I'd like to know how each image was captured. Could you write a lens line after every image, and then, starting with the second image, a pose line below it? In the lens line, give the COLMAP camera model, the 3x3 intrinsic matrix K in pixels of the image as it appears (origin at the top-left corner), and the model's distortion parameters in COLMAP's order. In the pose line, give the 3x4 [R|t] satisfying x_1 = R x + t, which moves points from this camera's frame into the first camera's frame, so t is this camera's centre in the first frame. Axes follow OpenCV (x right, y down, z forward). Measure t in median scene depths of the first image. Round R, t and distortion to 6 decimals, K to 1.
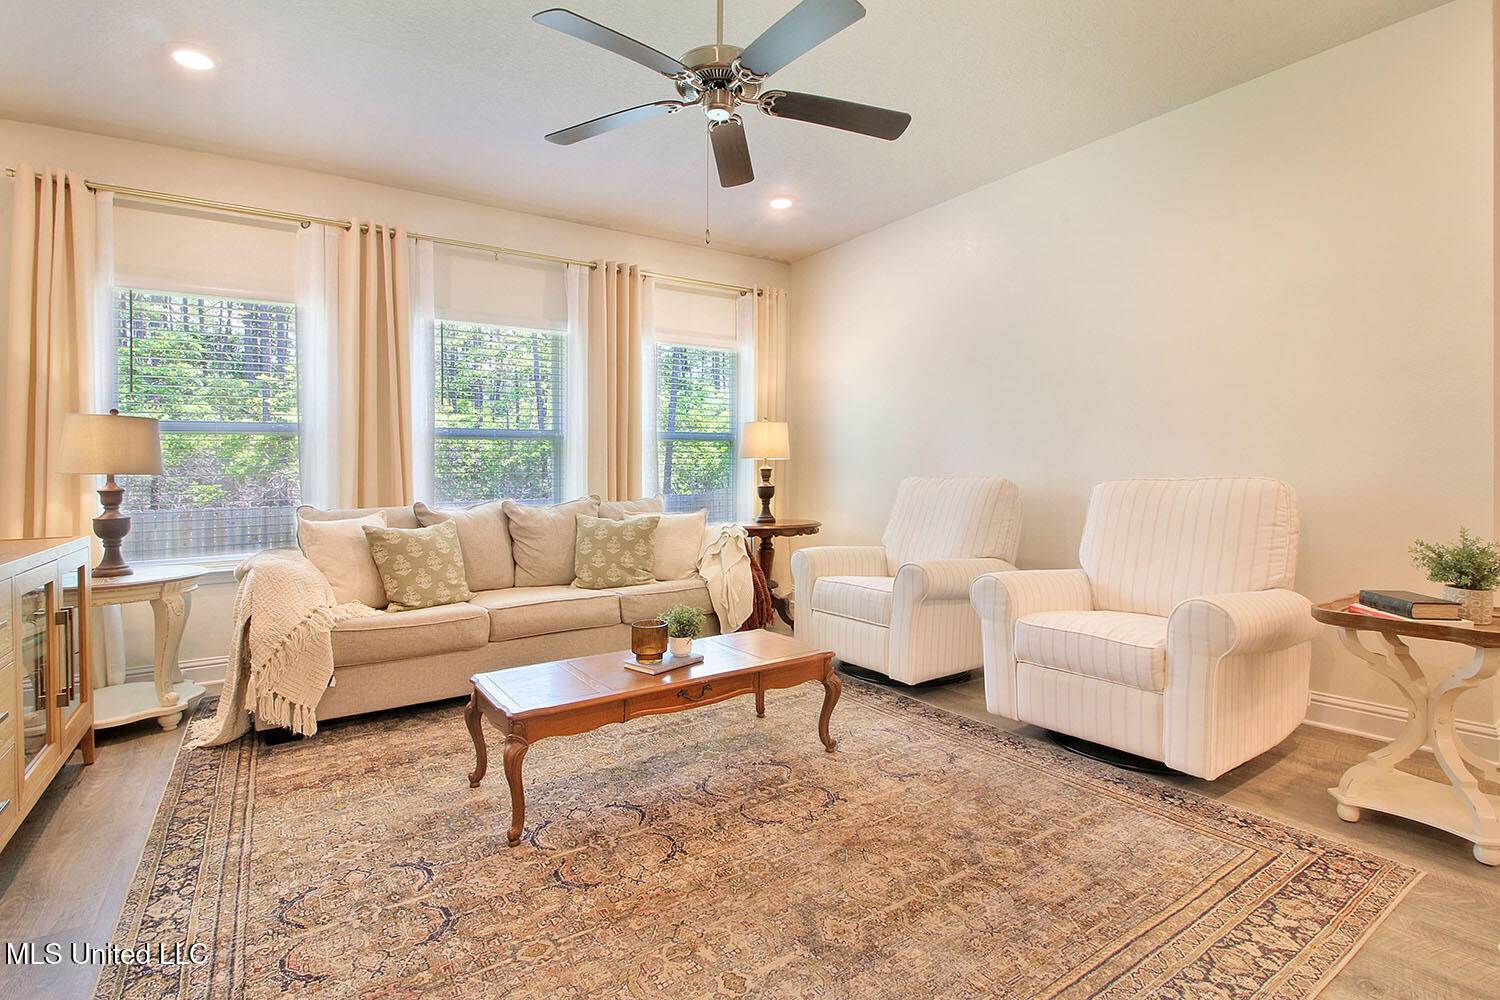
lens RADIAL K [[699.2, 0, 746.9], [0, 699.2, 487.9], [0, 0, 1]] dist [-0.011005, -0.000453]
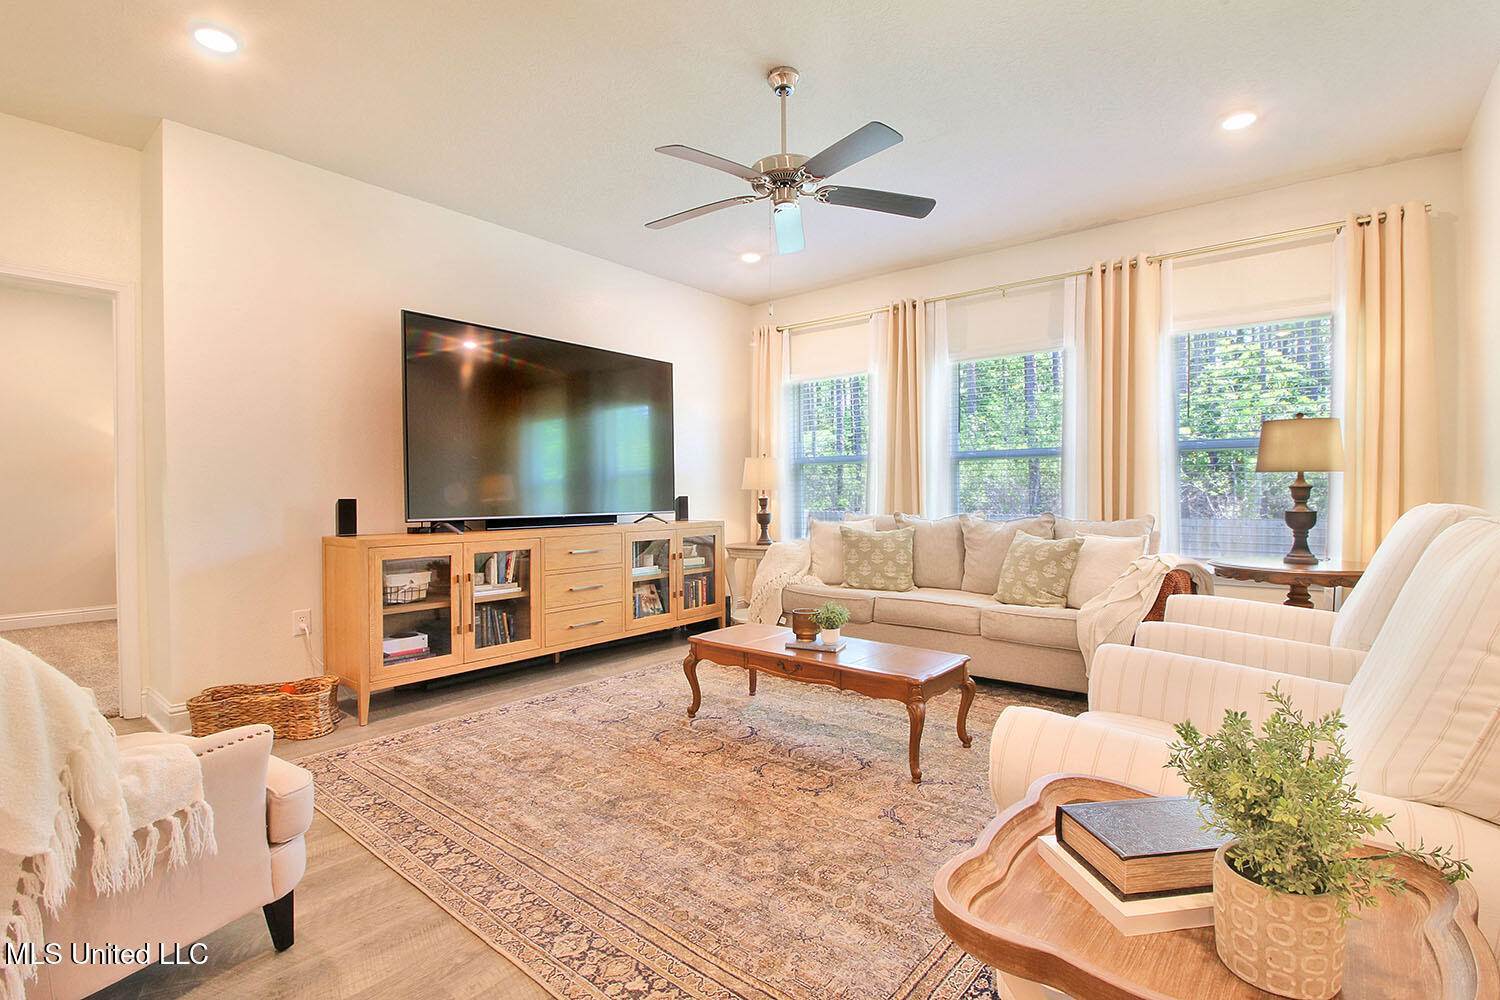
lens RADIAL K [[713.4, 0, 750.0], [0, 713.4, 500.0], [0, 0, 1]] dist [-0.011590, -0.000415]
pose [[0.278425, 0.022862, -0.960186, 1.151158], [-0.021805, 0.999609, 0.017478, -0.029827], [0.960210, 0.016070, 0.278815, 0.573555]]
